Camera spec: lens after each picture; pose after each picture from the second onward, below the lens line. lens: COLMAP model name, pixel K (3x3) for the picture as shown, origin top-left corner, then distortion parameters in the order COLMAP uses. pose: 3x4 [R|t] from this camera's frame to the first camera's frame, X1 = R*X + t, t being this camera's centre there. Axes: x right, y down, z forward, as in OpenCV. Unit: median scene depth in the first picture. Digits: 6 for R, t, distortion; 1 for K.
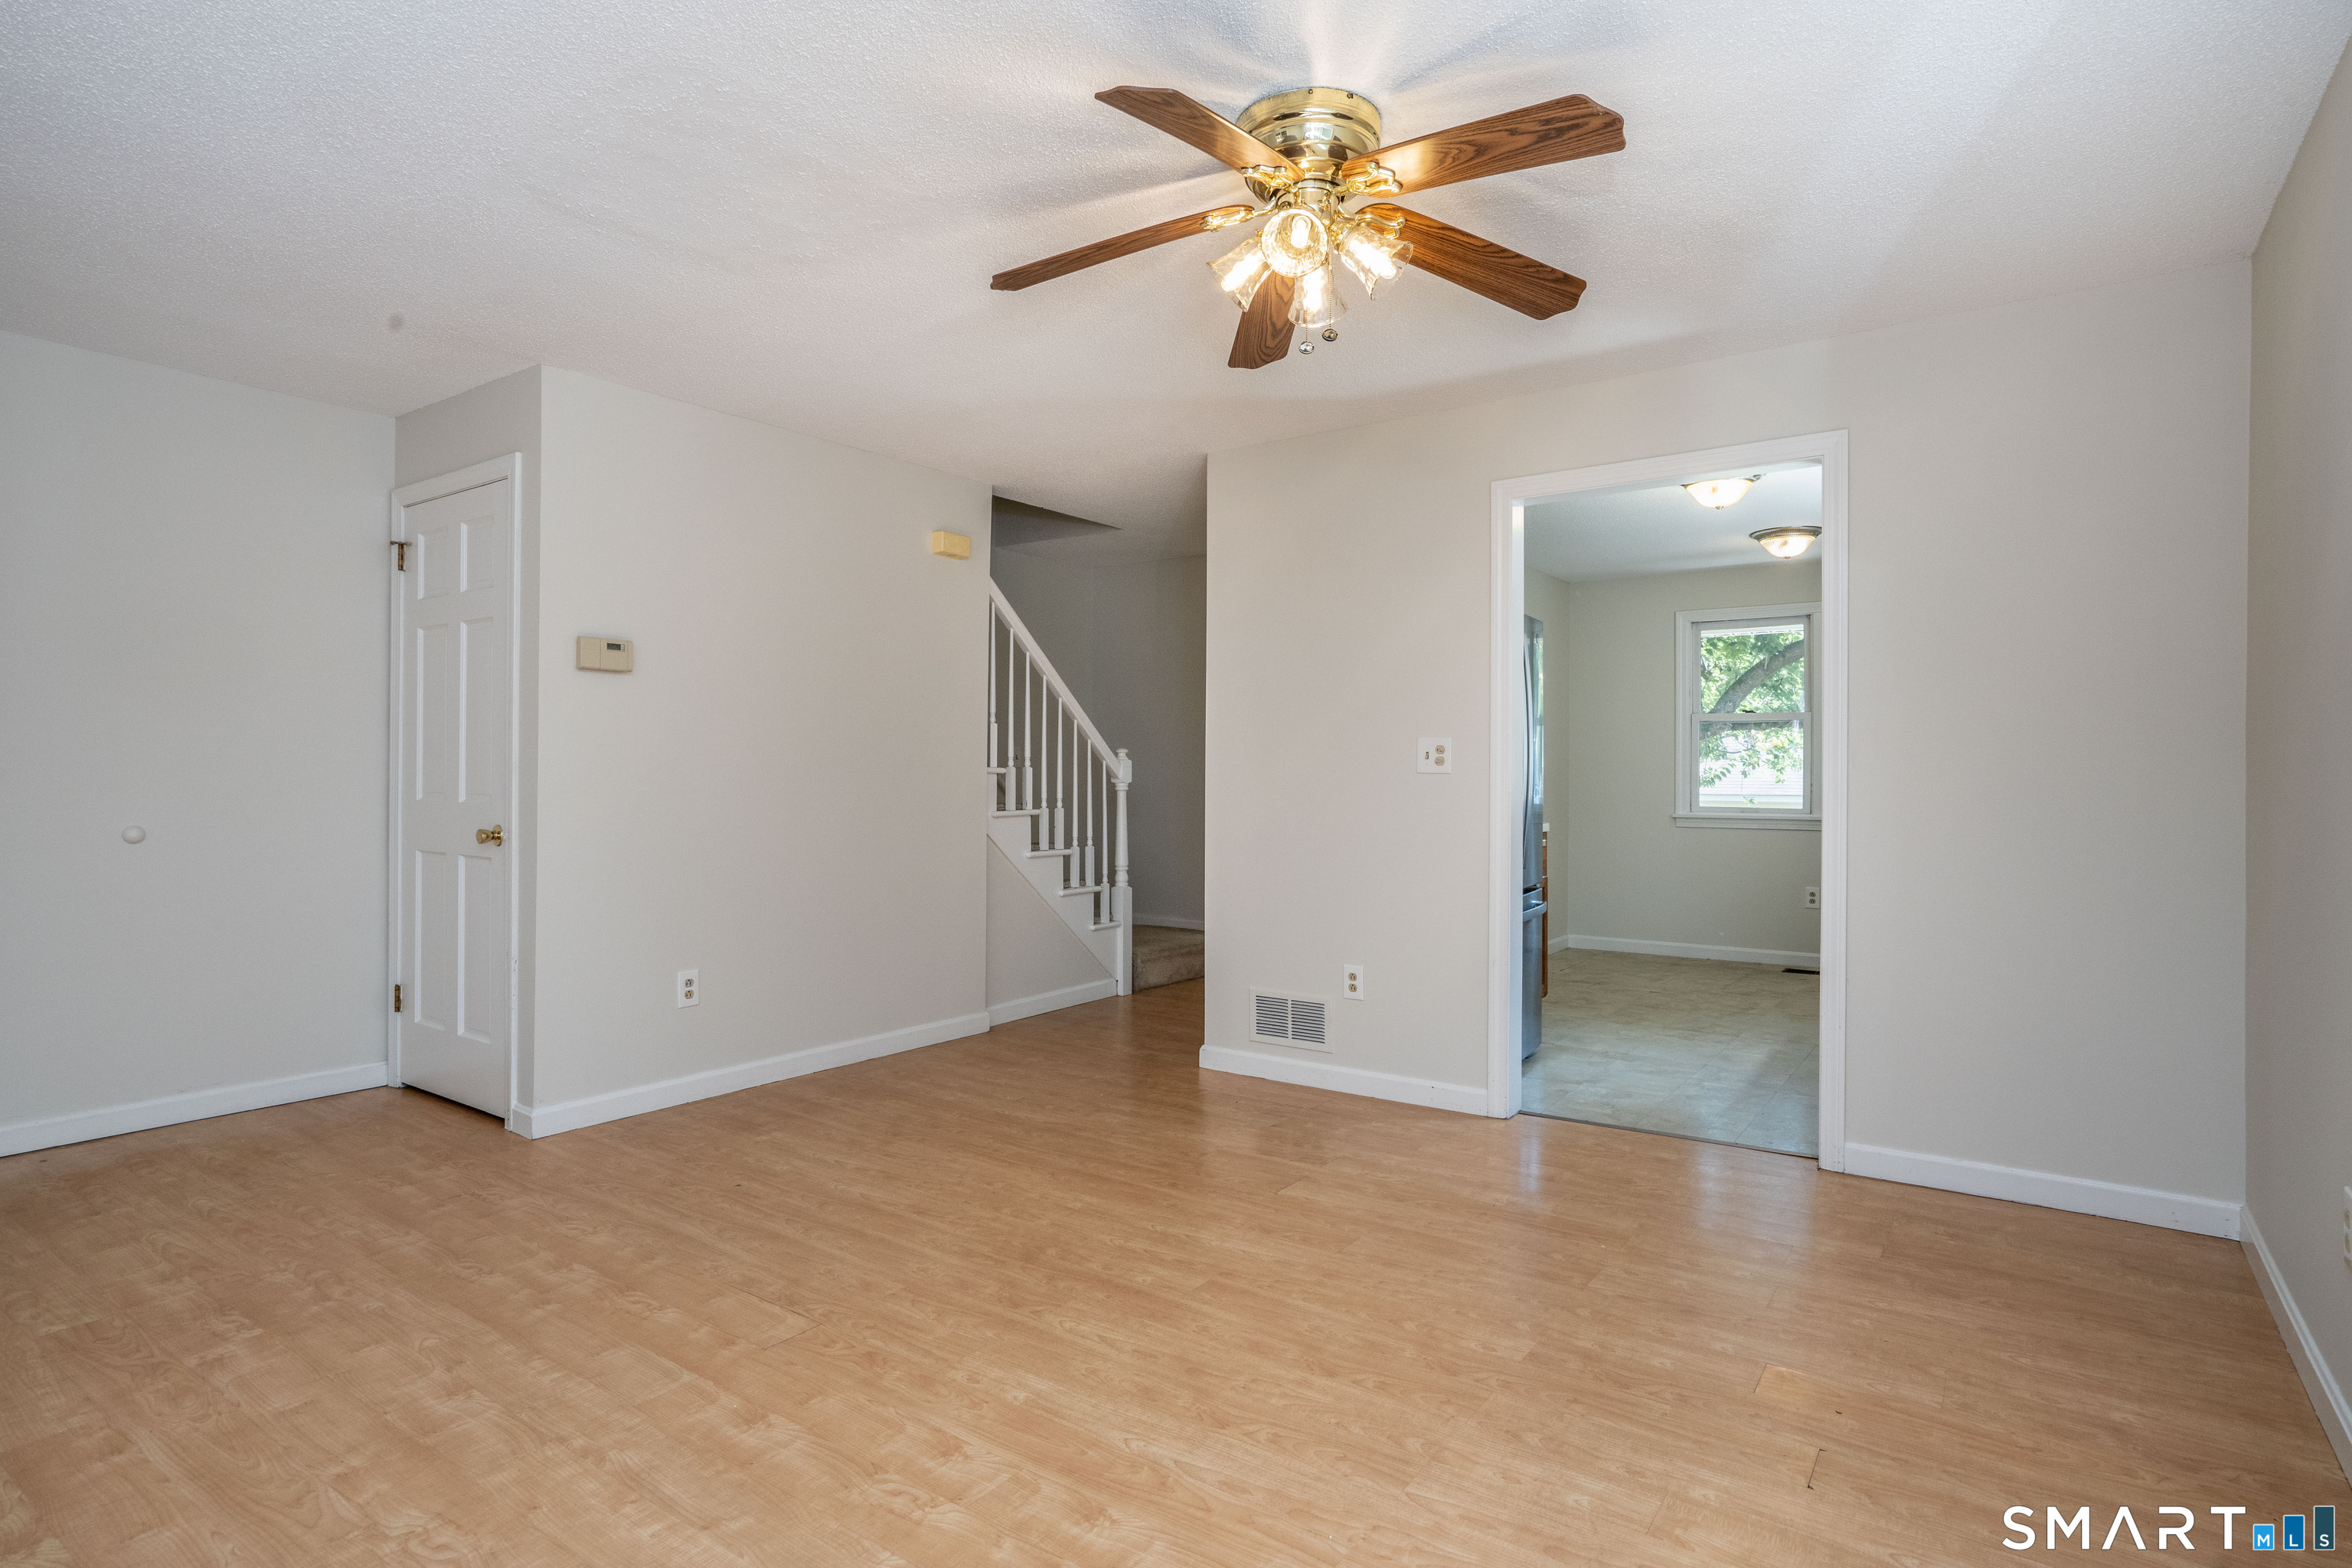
lens RADIAL K [[1210.8, 0, 1174.9], [0, 1210.8, 775.7], [0, 0, 1]] dist [-0.029119, 0.027871]
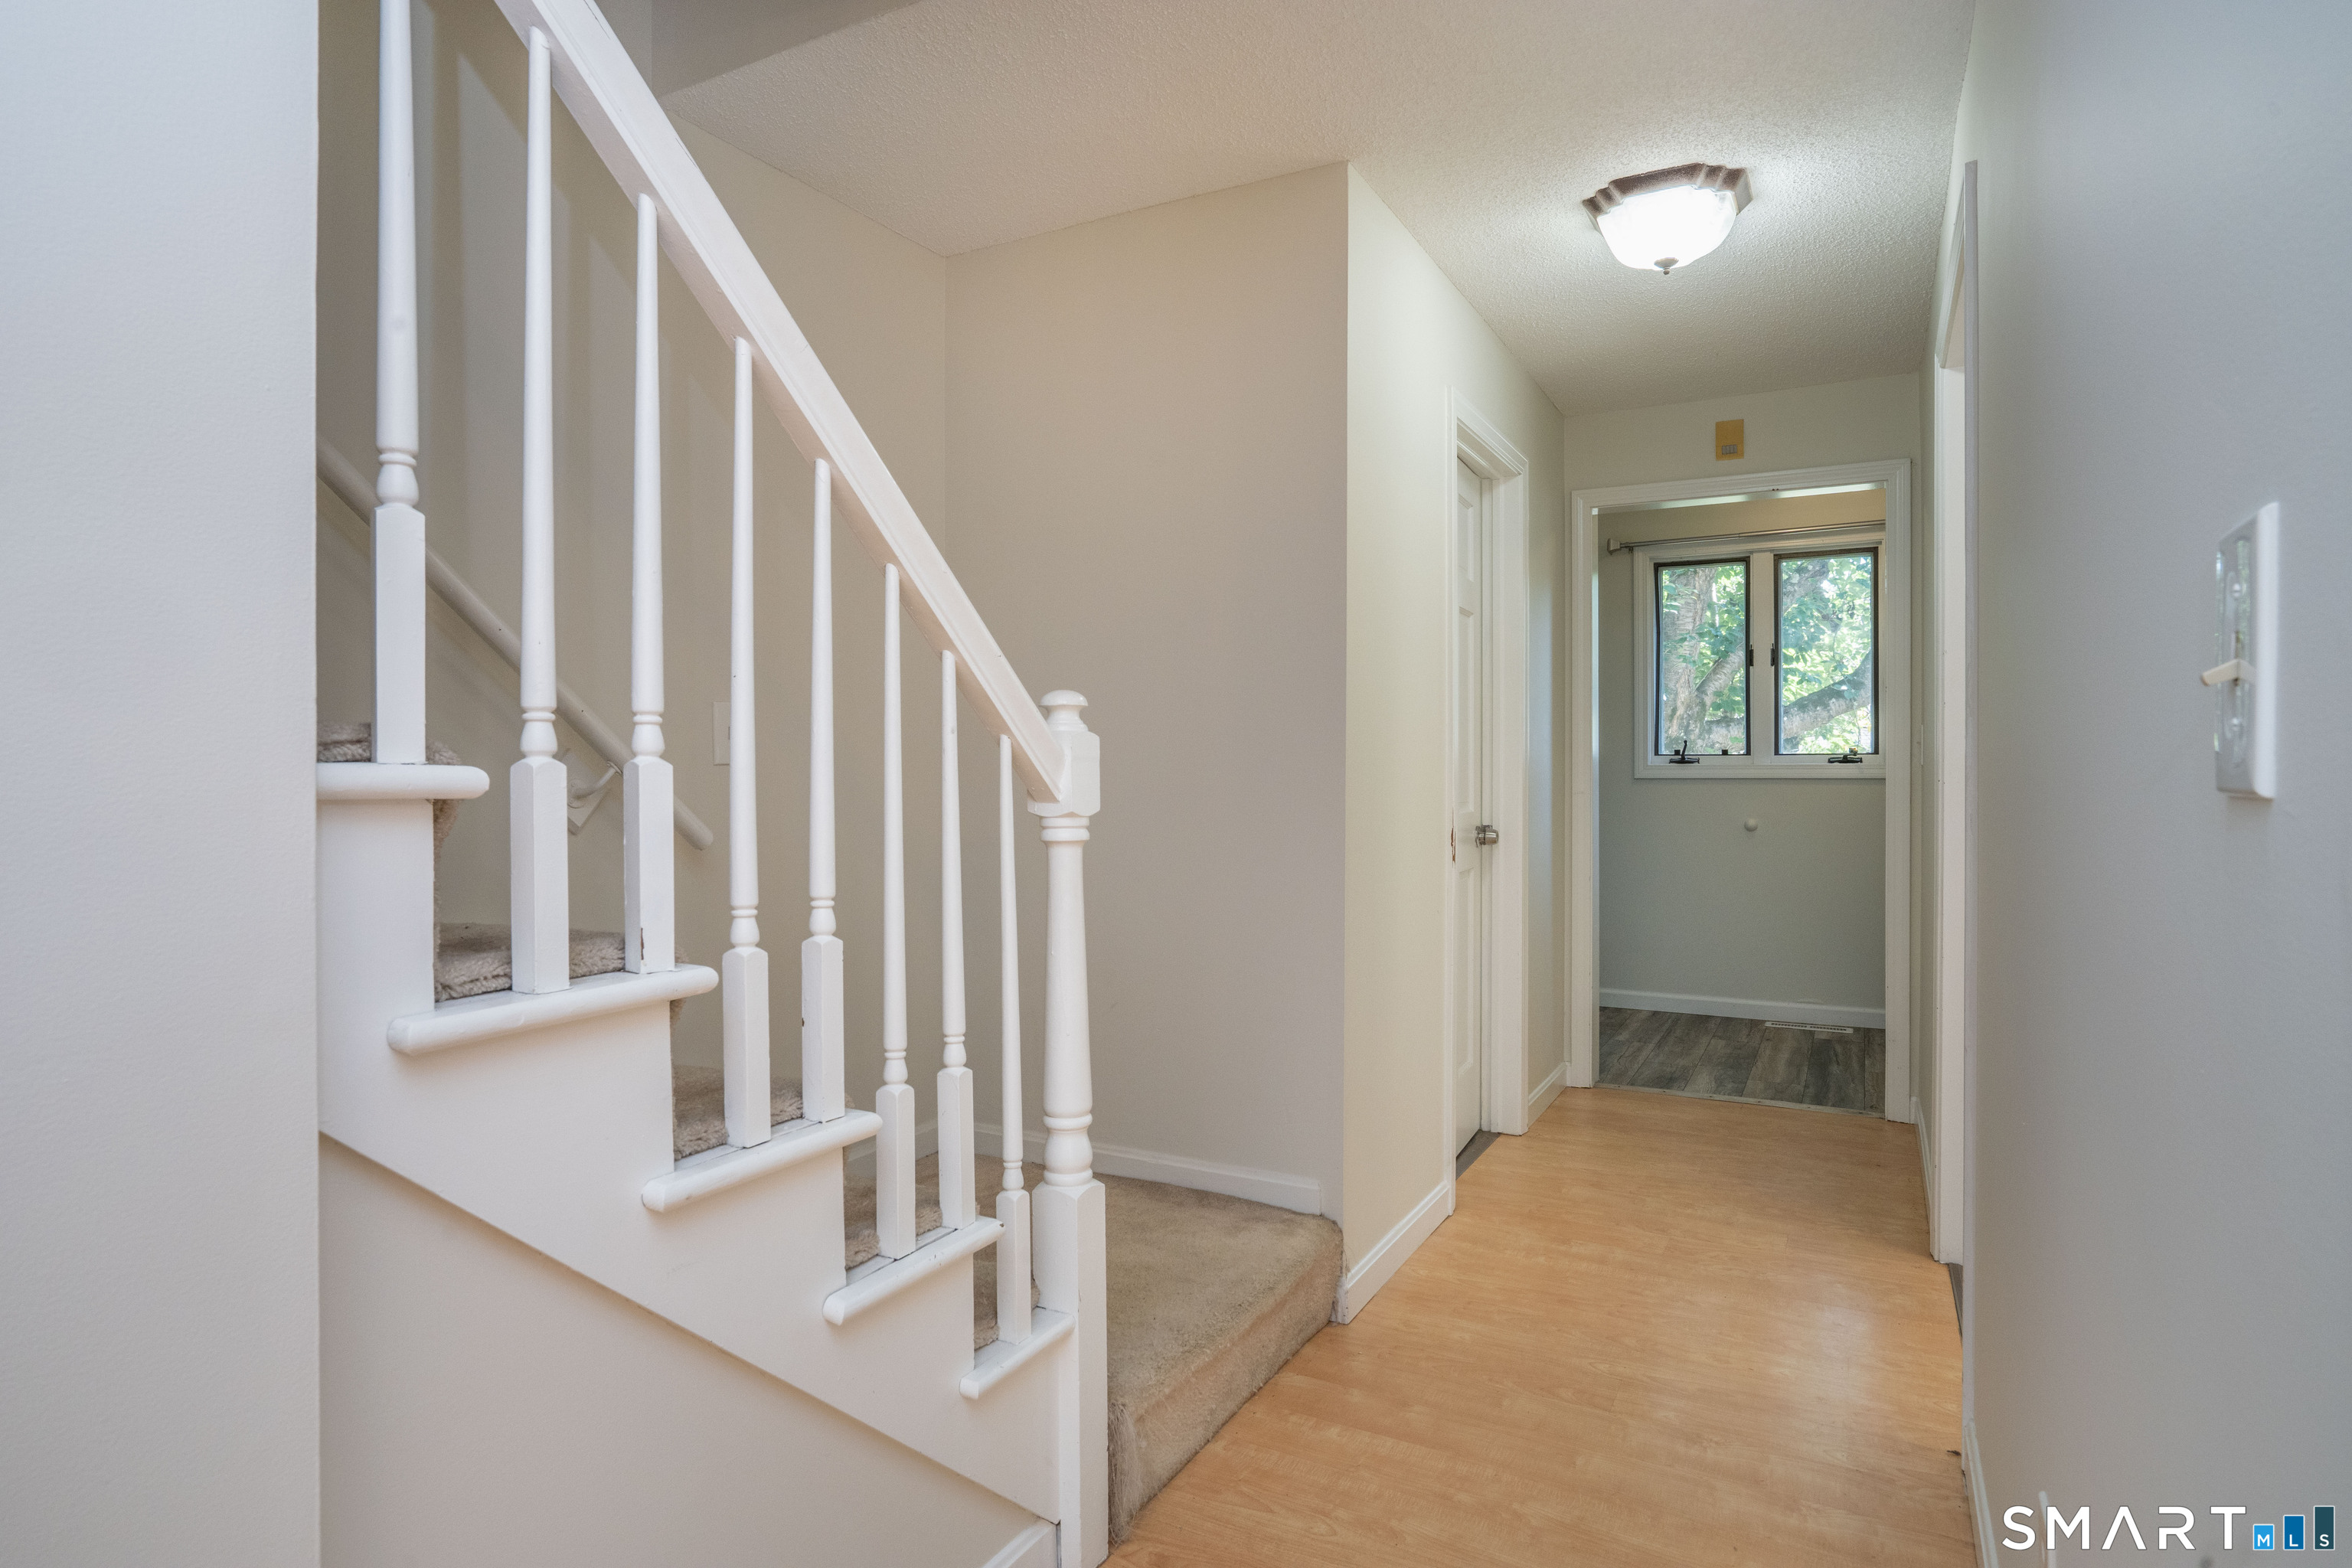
lens RADIAL K [[1284.4, 0, 1180.5], [0, 1284.4, 770.9], [0, 0, 1]] dist [-0.037347, 0.001981]
pose [[0.991767, -0.008334, 0.127781, -0.087579], [0.008136, 0.999965, 0.002071, -0.006590], [-0.127793, -0.001014, 0.991800, 1.112659]]
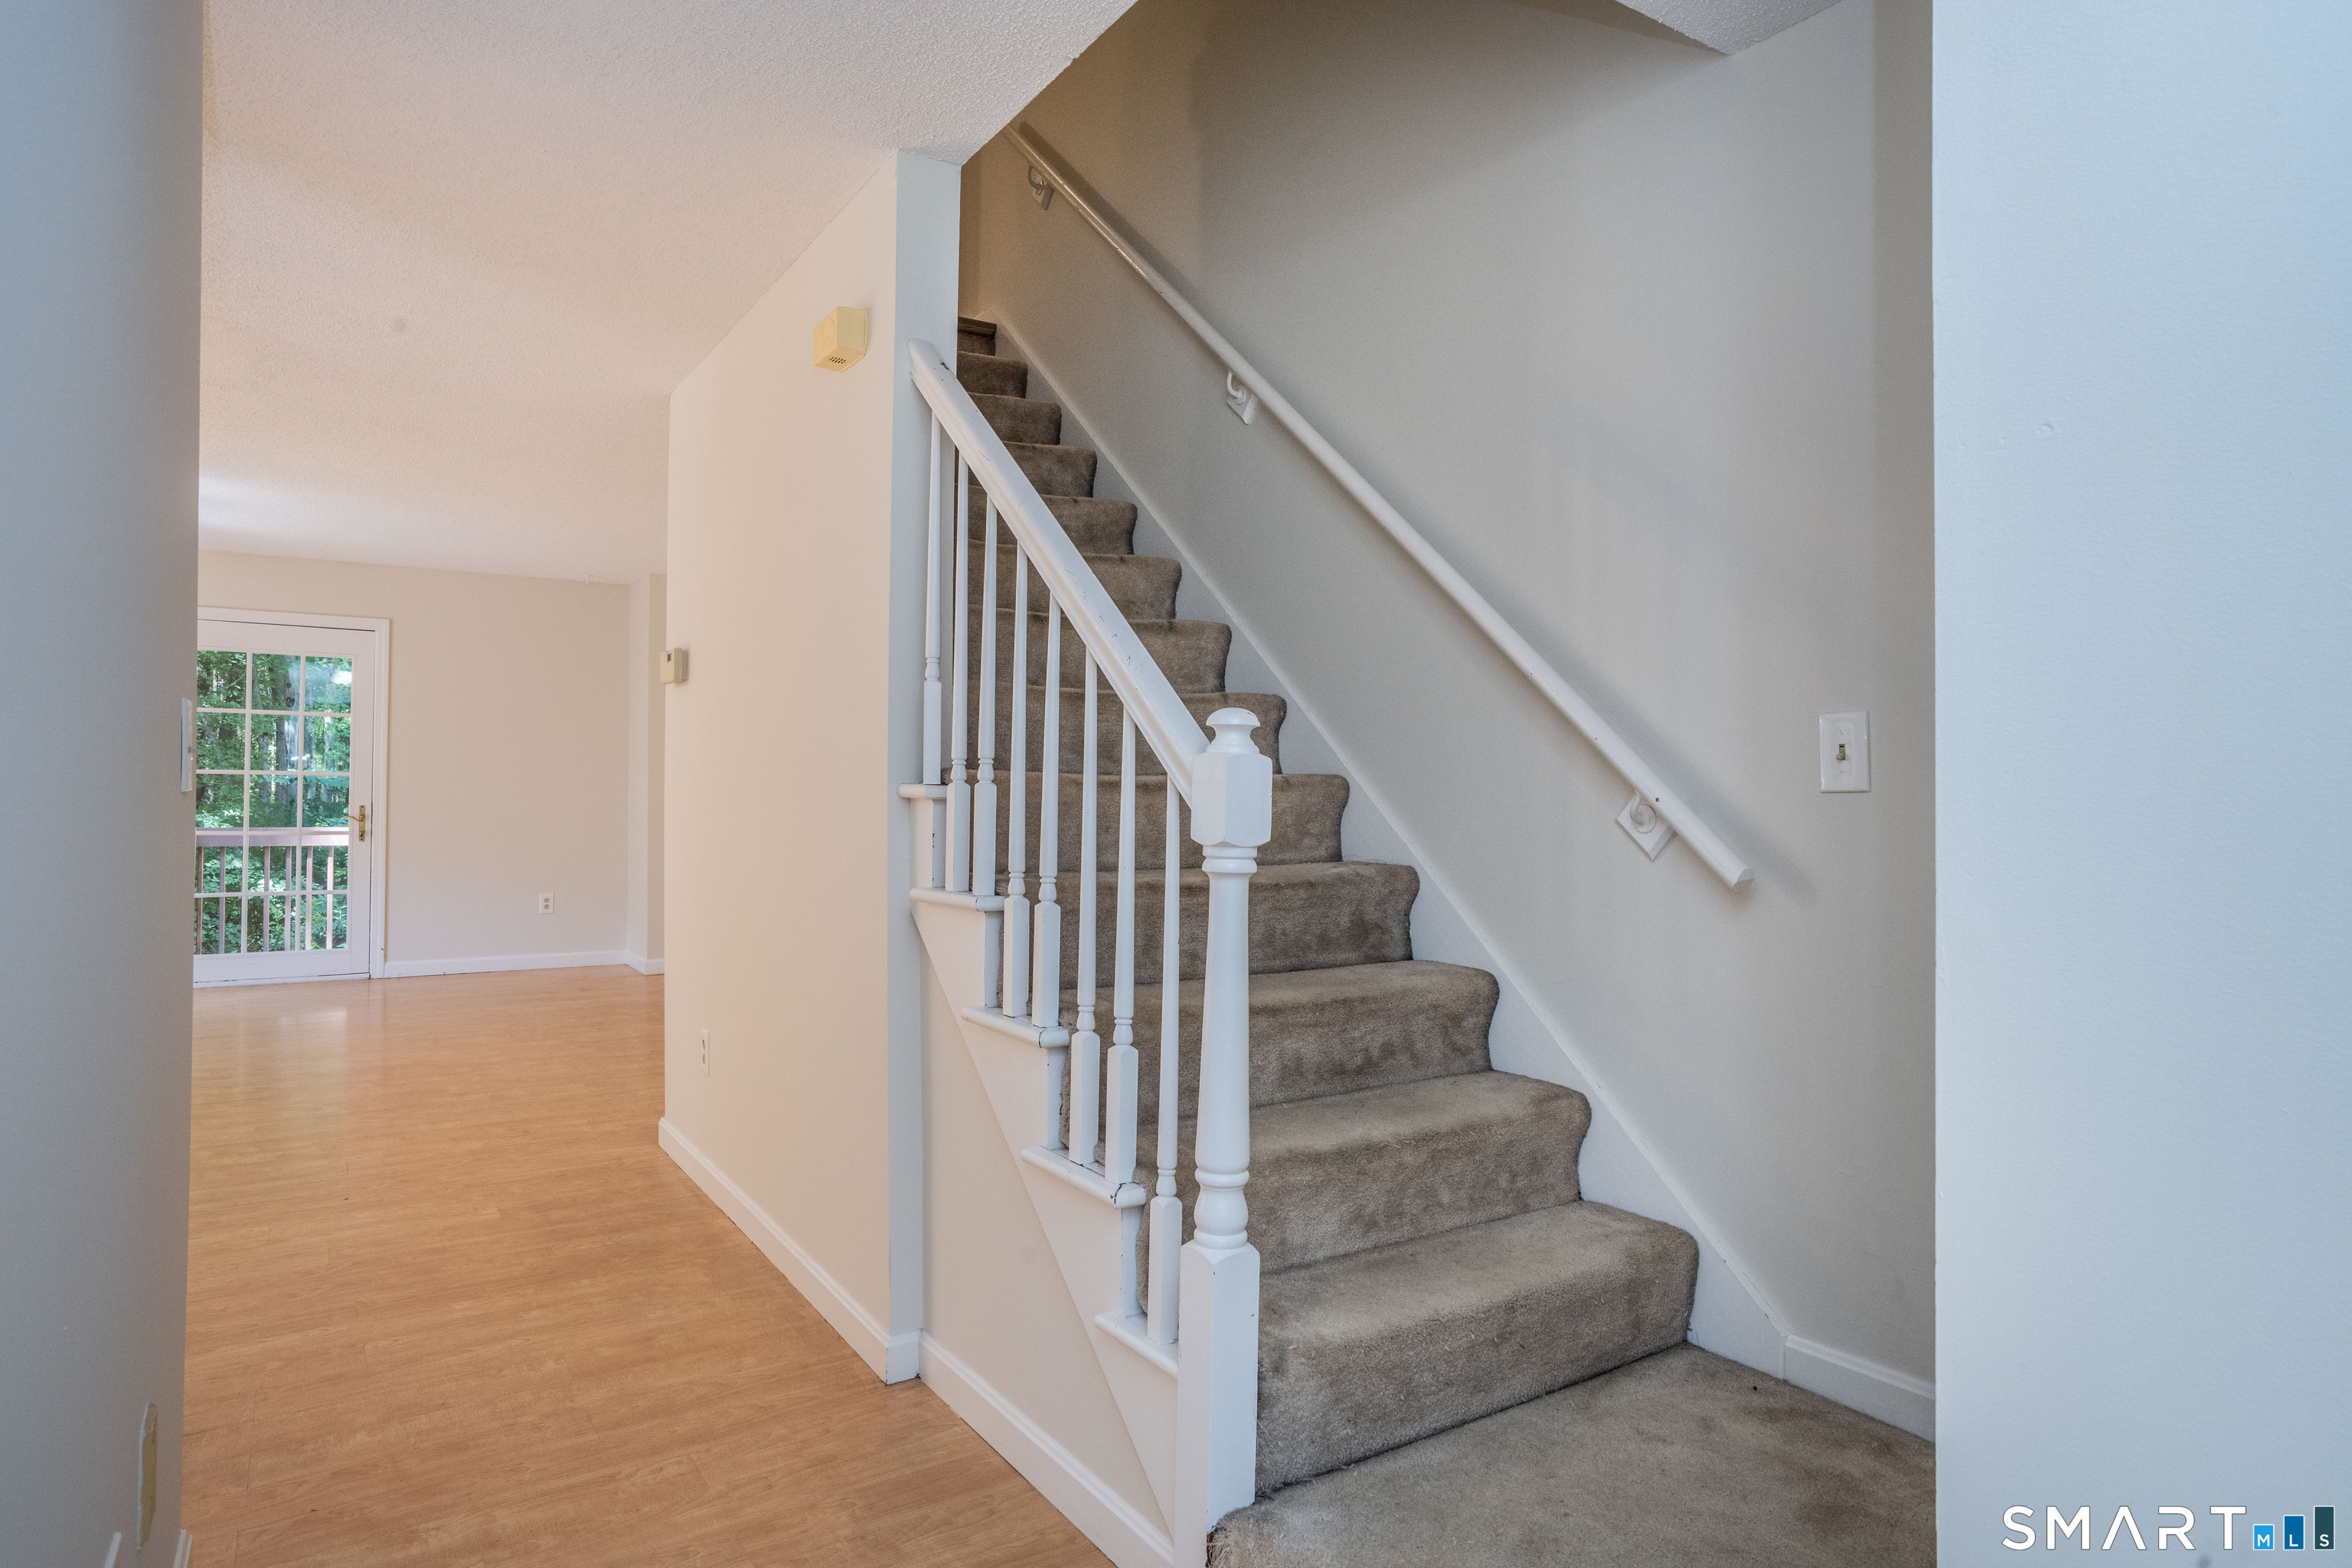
lens RADIAL K [[1332.9, 0, 1168.1], [0, 1332.9, 773.6], [0, 0, 1]] dist [-0.033384, 0.031626]
pose [[-0.364983, -0.017055, -0.930858, 0.354811], [-0.013936, 0.999820, -0.012854, -0.008007], [0.930910, 0.008281, -0.365155, 1.726169]]
